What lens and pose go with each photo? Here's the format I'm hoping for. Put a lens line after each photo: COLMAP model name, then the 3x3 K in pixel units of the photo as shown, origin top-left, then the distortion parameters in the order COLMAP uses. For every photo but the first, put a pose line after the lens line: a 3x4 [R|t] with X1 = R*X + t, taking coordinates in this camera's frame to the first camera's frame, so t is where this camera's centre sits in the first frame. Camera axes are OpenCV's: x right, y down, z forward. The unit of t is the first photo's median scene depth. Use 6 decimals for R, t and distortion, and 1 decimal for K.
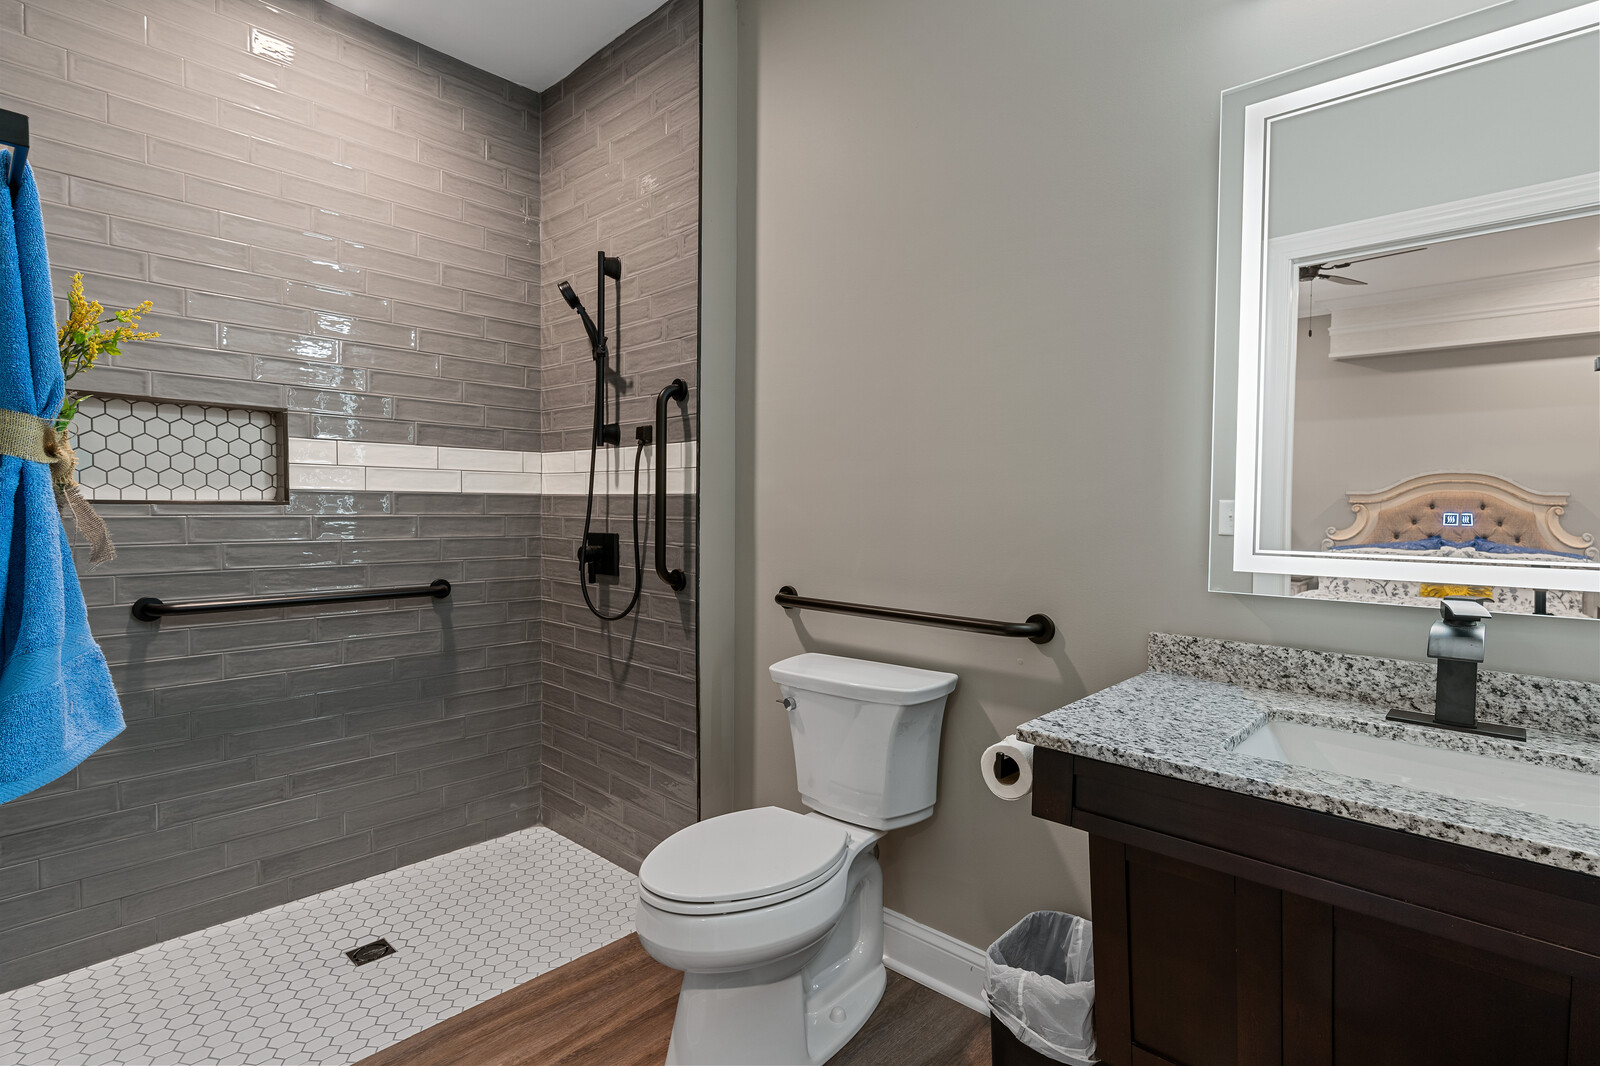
lens RADIAL K [[768.4, 0, 801.7], [0, 768.4, 524.2], [0, 0, 1]] dist [-0.000698, -0.000026]
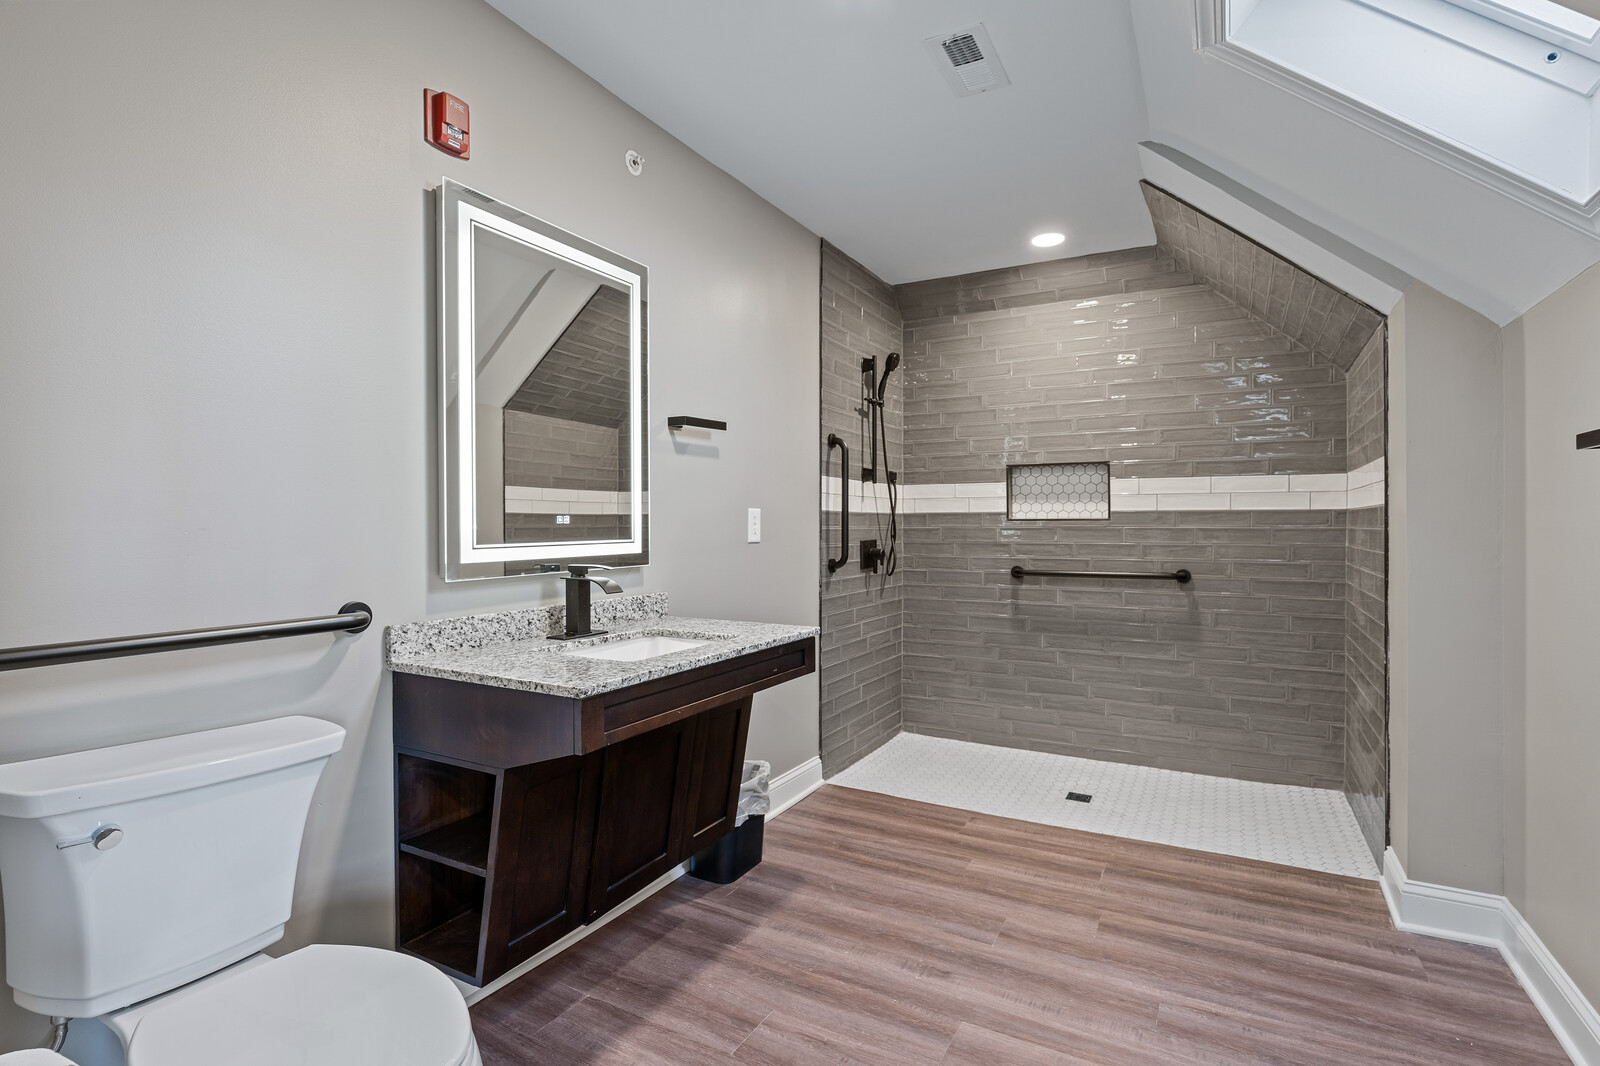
lens RADIAL K [[768.4, 0, 801.7], [0, 768.4, 524.2], [0, 0, 1]] dist [-0.000698, -0.000026]
pose [[0.241842, -0.006168, -0.970296, 0.779207], [-0.021792, 0.999693, -0.011787, 0.016952], [0.970071, 0.023995, 0.241633, -0.043152]]
